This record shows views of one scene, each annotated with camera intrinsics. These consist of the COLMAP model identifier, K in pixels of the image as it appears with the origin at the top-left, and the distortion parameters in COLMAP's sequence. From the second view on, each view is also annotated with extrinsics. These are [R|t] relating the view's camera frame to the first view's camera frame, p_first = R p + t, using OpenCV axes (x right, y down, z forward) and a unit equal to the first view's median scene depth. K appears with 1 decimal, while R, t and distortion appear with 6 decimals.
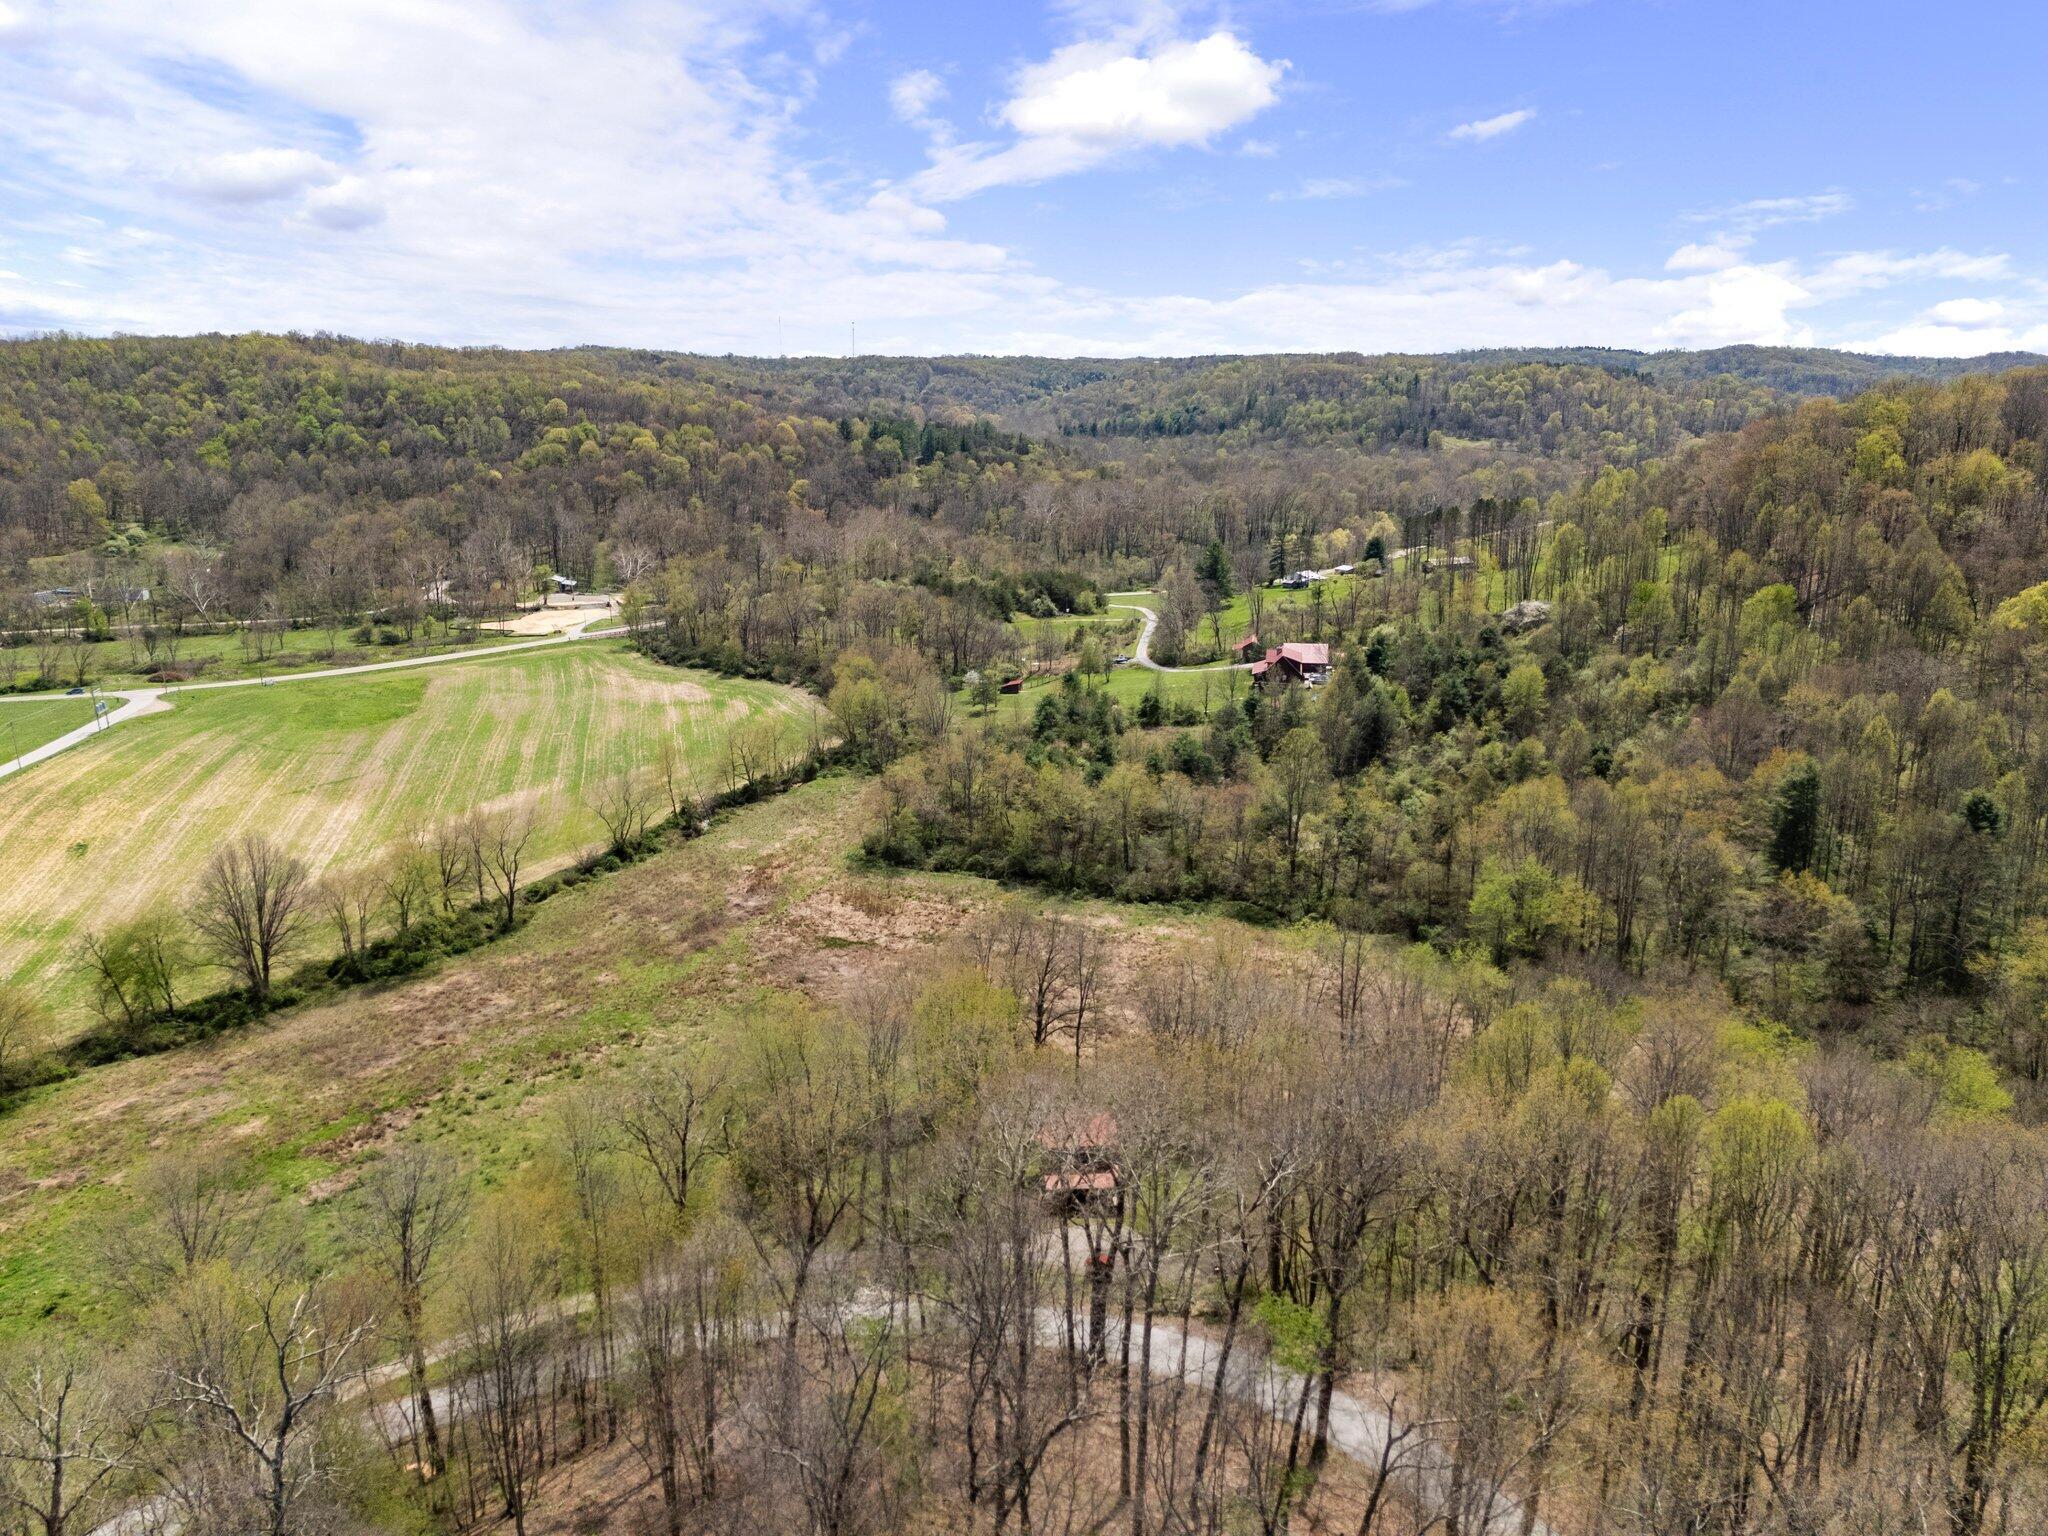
lens RADIAL K [[1492.1, 0, 1024.0], [0, 1492.1, 768.0], [0, 0, 1]] dist [0.035568, -0.004676]
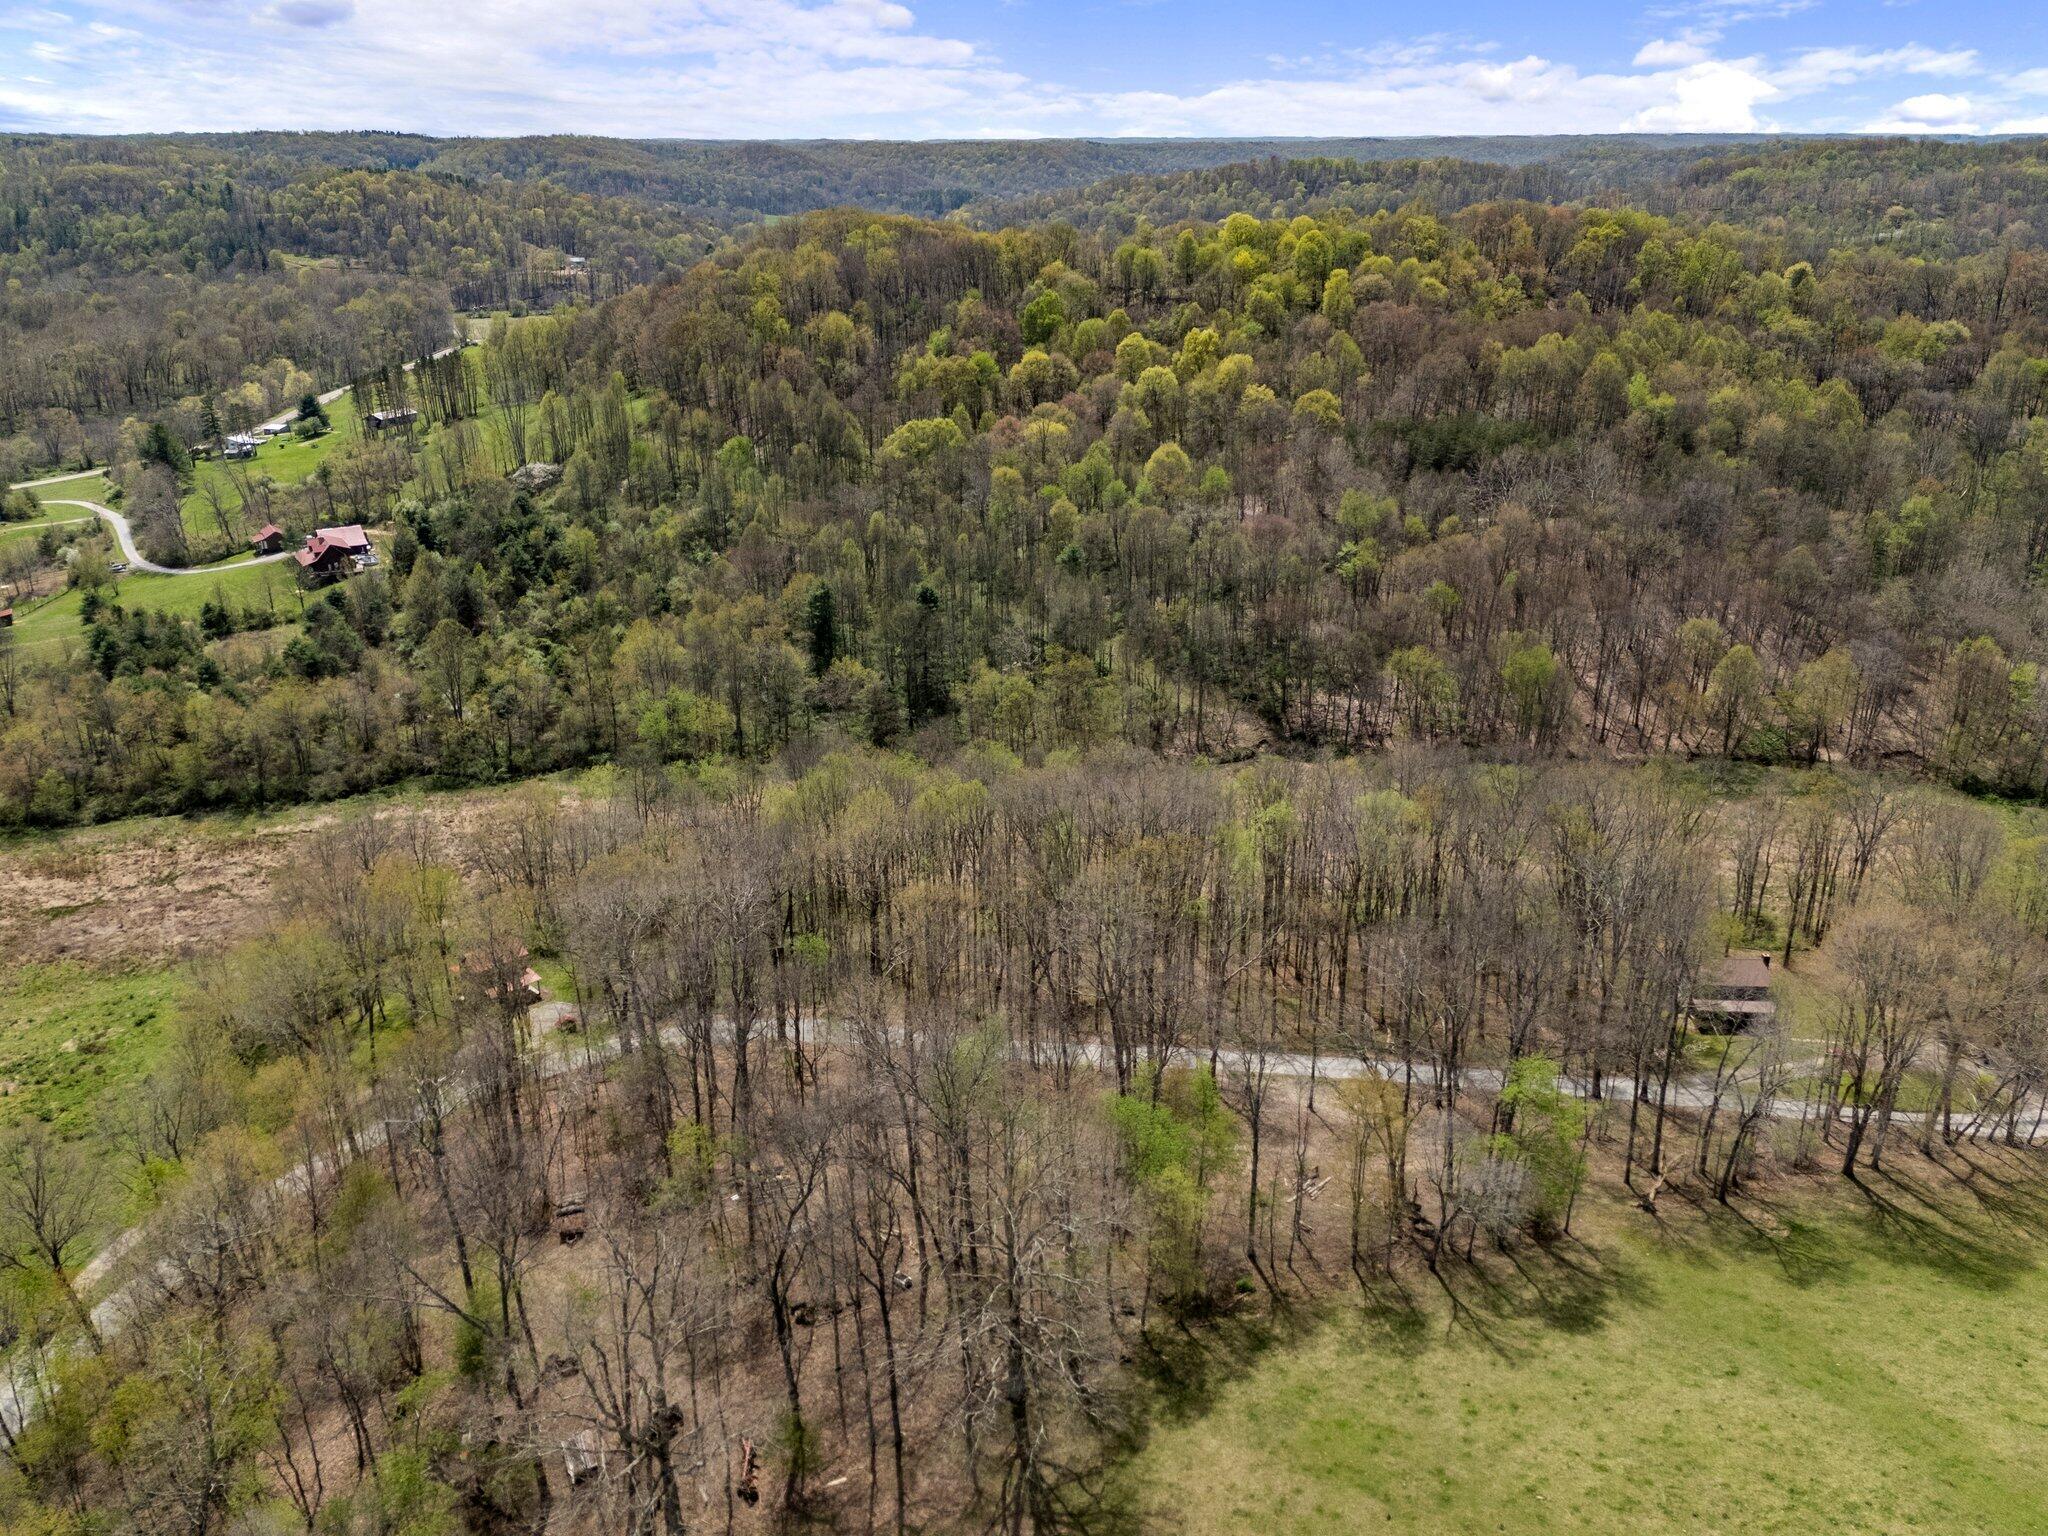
lens RADIAL K [[1454.9, 0, 1060.5], [0, 1454.9, 763.3], [0, 0, 1]] dist [0.111180, -0.144718]
pose [[0.736554, -0.244630, 0.630590, -0.166958], [0.164951, 0.969121, 0.183290, -0.038248], [-0.655957, -0.030987, 0.754162, -0.146221]]
